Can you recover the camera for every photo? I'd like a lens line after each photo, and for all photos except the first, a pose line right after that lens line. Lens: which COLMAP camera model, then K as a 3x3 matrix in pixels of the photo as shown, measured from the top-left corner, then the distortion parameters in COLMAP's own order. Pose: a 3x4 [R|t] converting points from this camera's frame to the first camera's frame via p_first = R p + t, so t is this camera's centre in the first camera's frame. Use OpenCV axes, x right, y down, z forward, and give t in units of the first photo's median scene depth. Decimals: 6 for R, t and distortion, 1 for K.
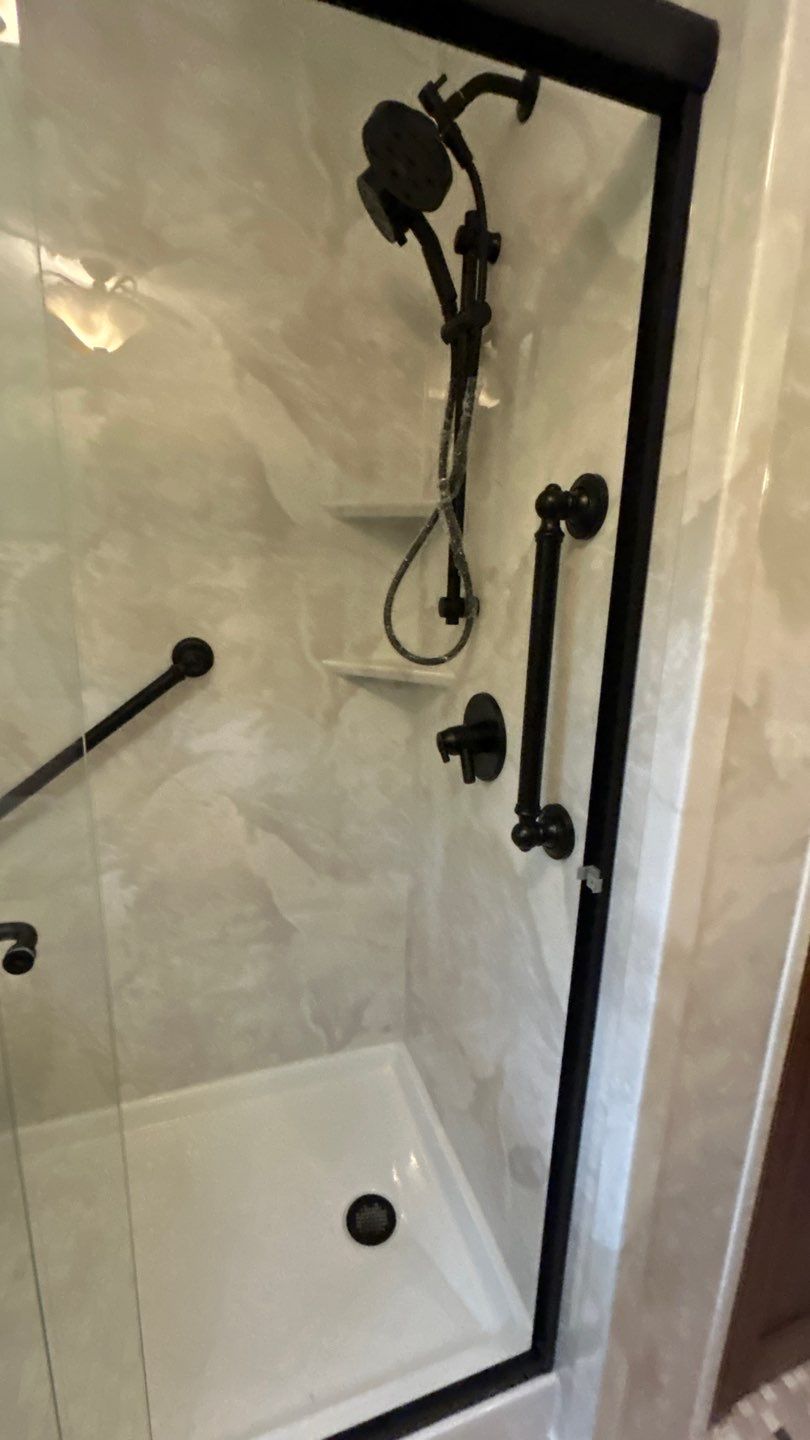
lens RADIAL K [[612.1, 0, 404.1], [0, 612.1, 718.6], [0, 0, 1]] dist [-0.003103, 0.000619]
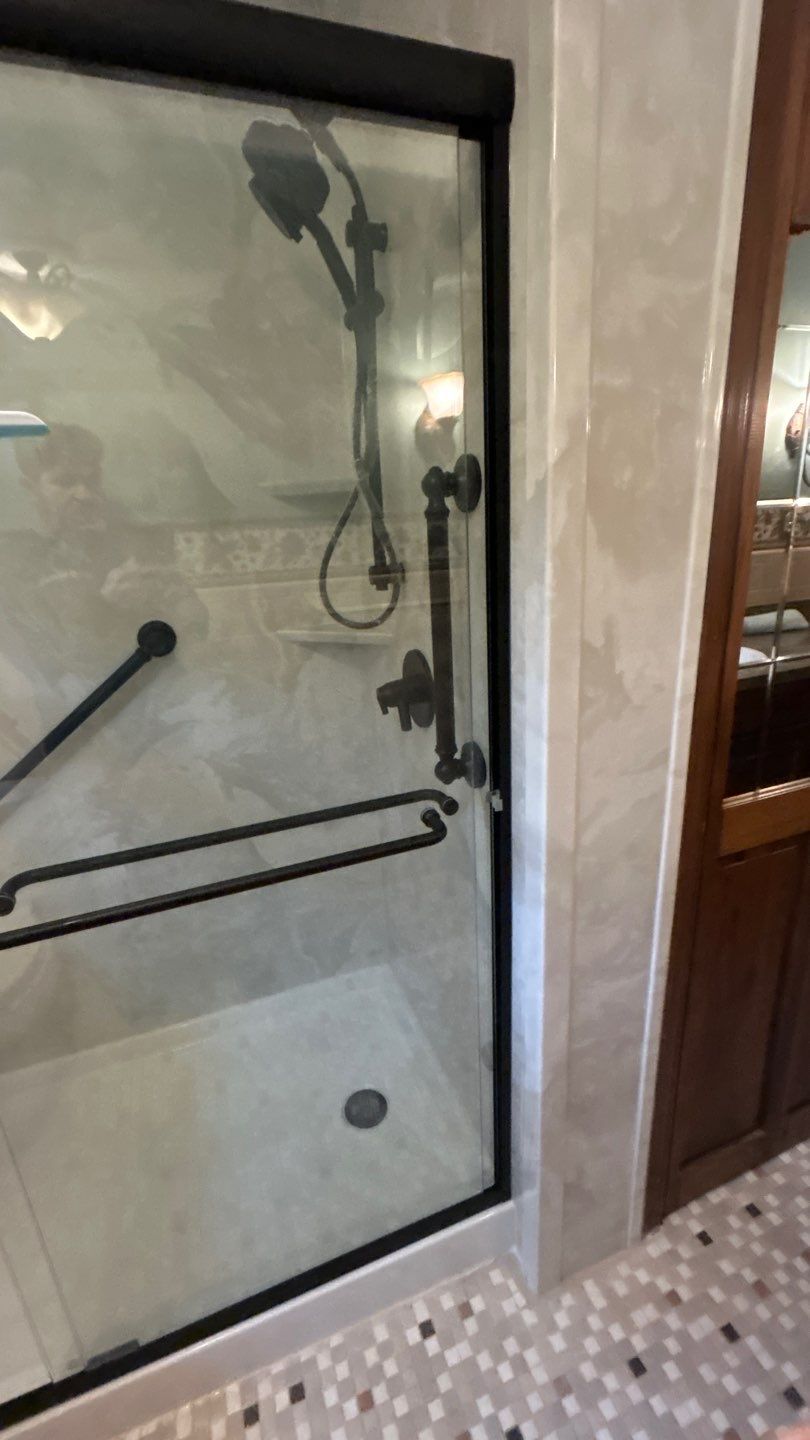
lens RADIAL K [[612.1, 0, 403.5], [0, 612.1, 719.0], [0, 0, 1]] dist [-0.003103, 0.000619]
pose [[0.996291, -0.085960, -0.003933, 0.106518], [0.086011, 0.993424, 0.075567, -0.001432], [-0.002588, -0.075625, 0.997133, -0.133924]]
